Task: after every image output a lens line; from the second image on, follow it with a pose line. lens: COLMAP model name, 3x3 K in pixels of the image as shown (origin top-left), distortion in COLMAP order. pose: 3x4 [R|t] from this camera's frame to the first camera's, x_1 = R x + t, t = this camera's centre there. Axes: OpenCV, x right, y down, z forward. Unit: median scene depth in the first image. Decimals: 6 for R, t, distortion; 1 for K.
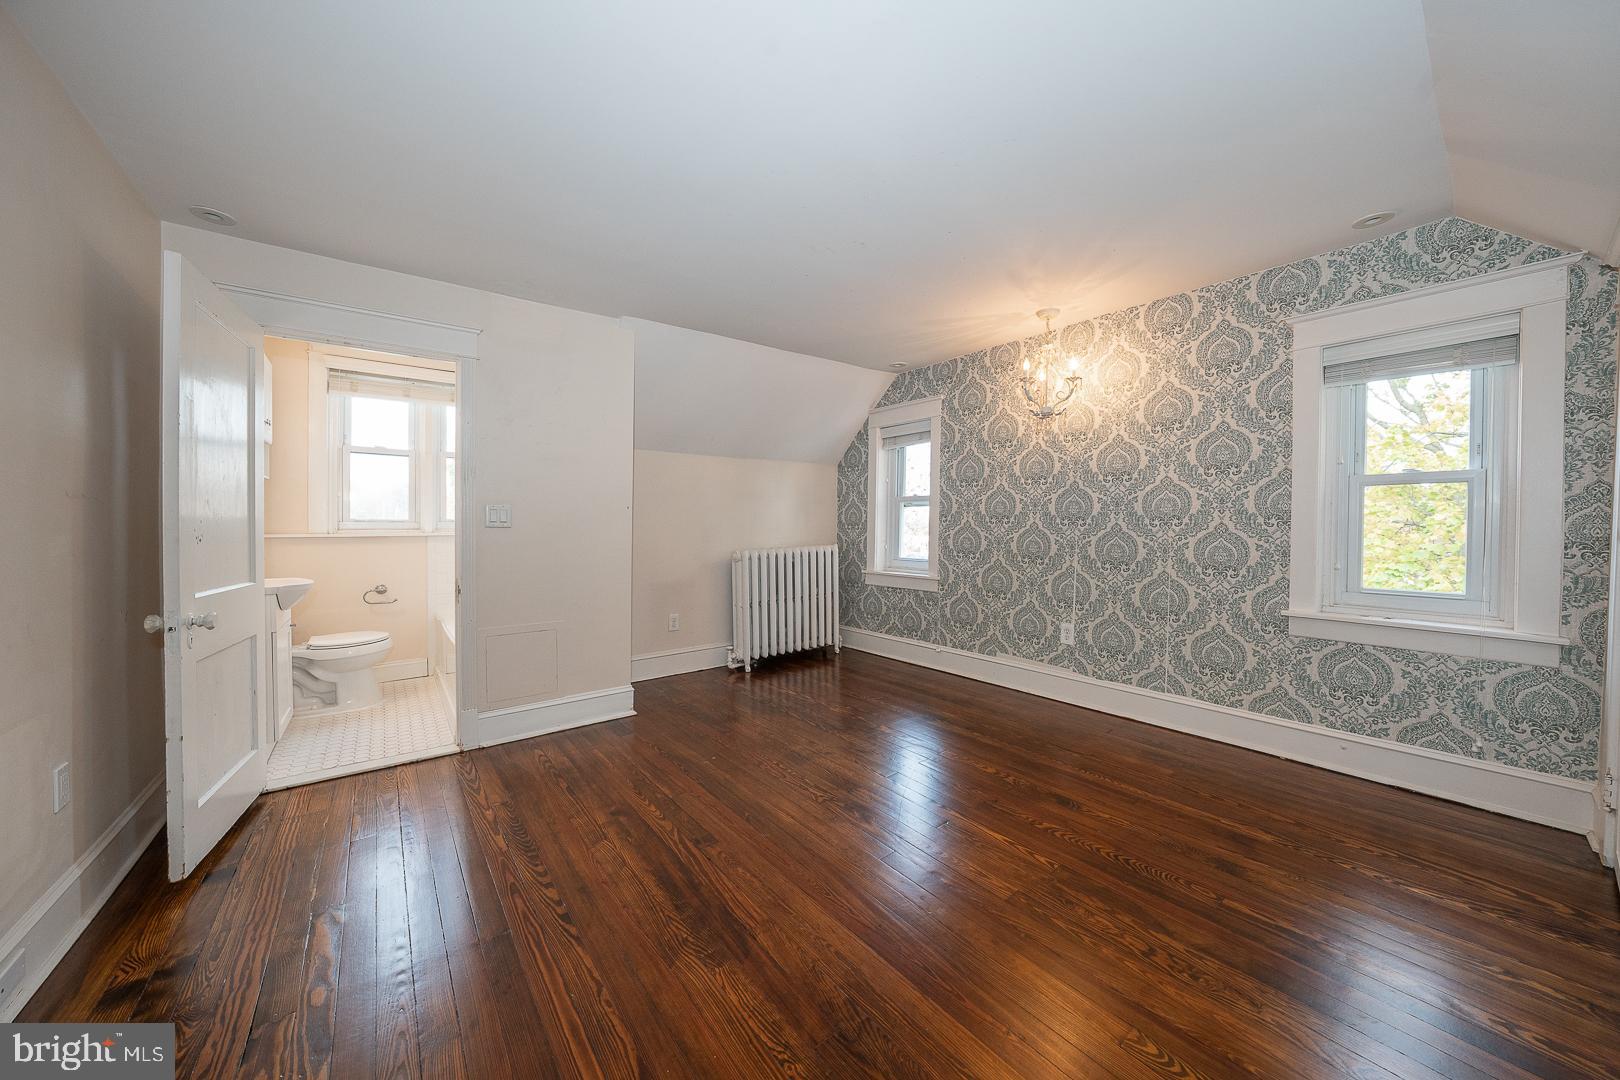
lens RADIAL K [[557.4, 0, 814.4], [0, 557.4, 533.7], [0, 0, 1]] dist [-0.011186, 0.001424]
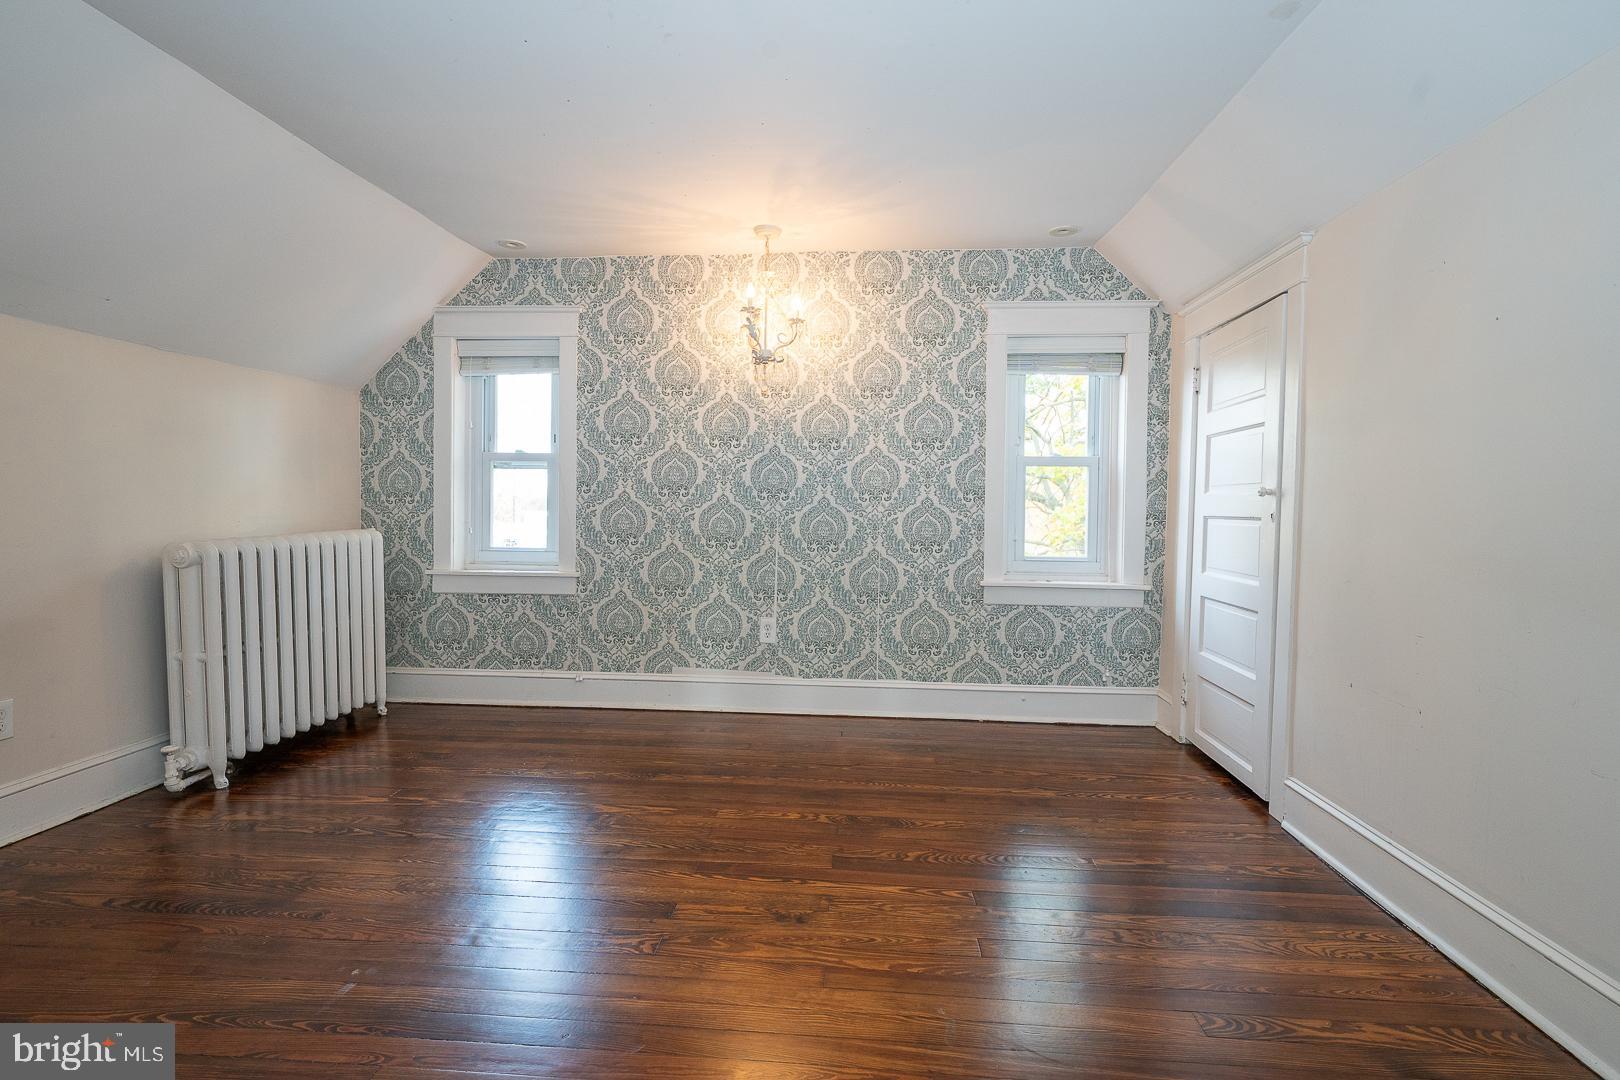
lens RADIAL K [[719.7, 0, 818.8], [0, 719.7, 532.5], [0, 0, 1]] dist [0.000331, 0.000908]
pose [[0.682878, -0.023314, 0.730161, -0.298200], [0.002759, 0.999566, 0.029336, 0.003912], [-0.730527, -0.018018, 0.682646, 0.239874]]
